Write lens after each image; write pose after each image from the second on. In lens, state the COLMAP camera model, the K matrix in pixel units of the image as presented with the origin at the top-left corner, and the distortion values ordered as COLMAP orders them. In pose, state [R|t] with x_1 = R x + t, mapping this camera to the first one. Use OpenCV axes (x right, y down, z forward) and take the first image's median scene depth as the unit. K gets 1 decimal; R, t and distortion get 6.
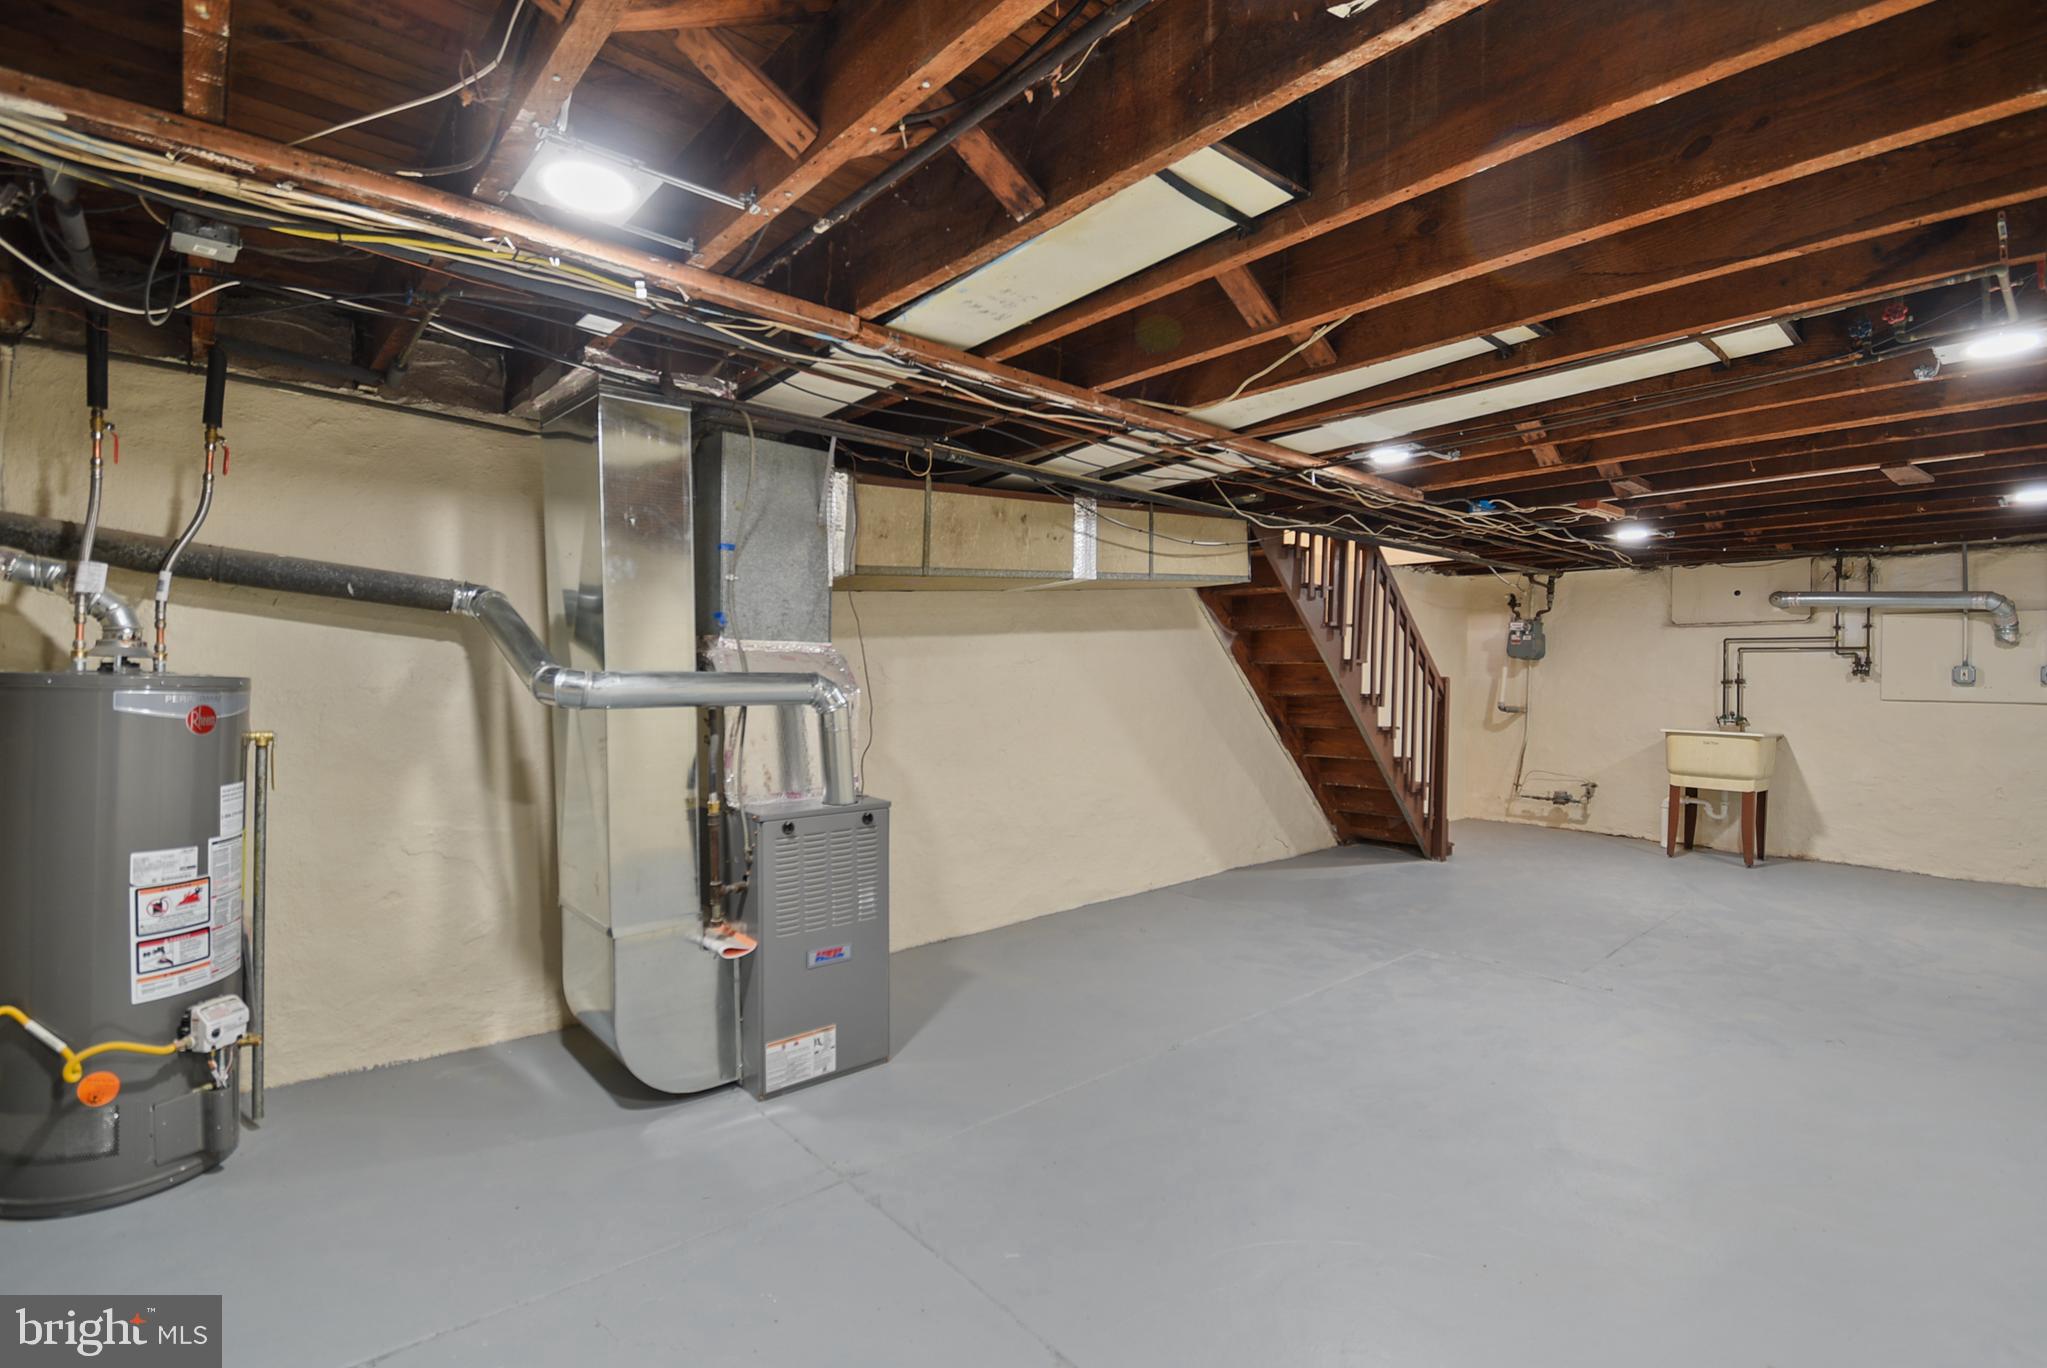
lens RADIAL K [[945.7, 0, 1047.0], [0, 945.7, 675.3], [0, 0, 1]] dist [0.001366, 0.000218]
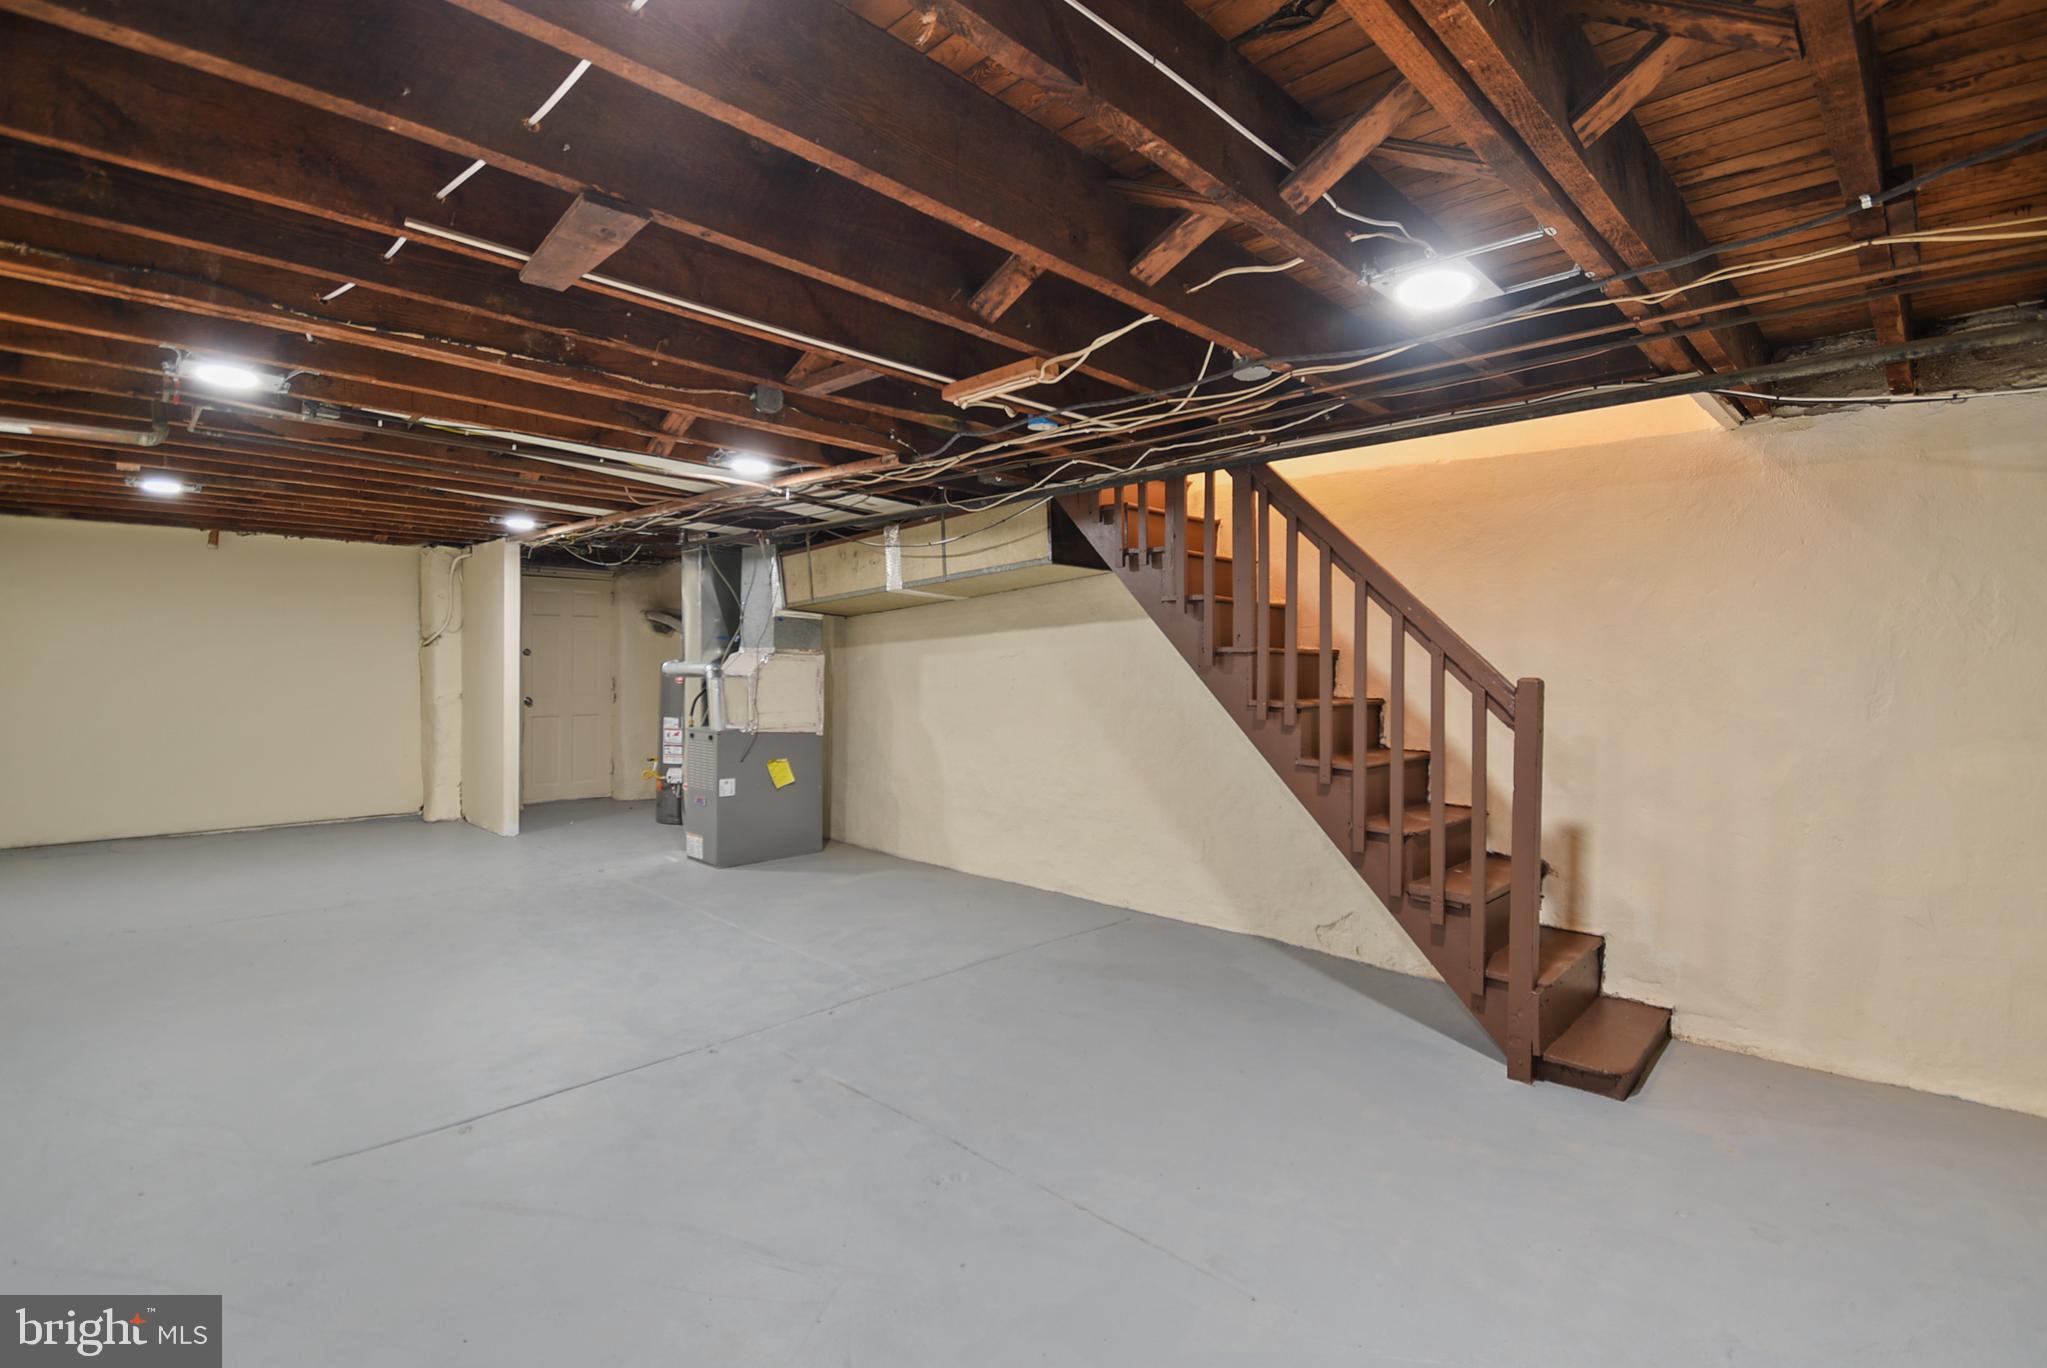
lens RADIAL K [[945.7, 0, 1047.0], [0, 945.7, 675.3], [0, 0, 1]] dist [0.001366, 0.000218]
pose [[0.073914, 0.011738, -0.997196, 1.376661], [-0.010609, 0.999883, 0.010983, -0.005847], [0.997208, 0.009767, 0.074030, 1.178210]]
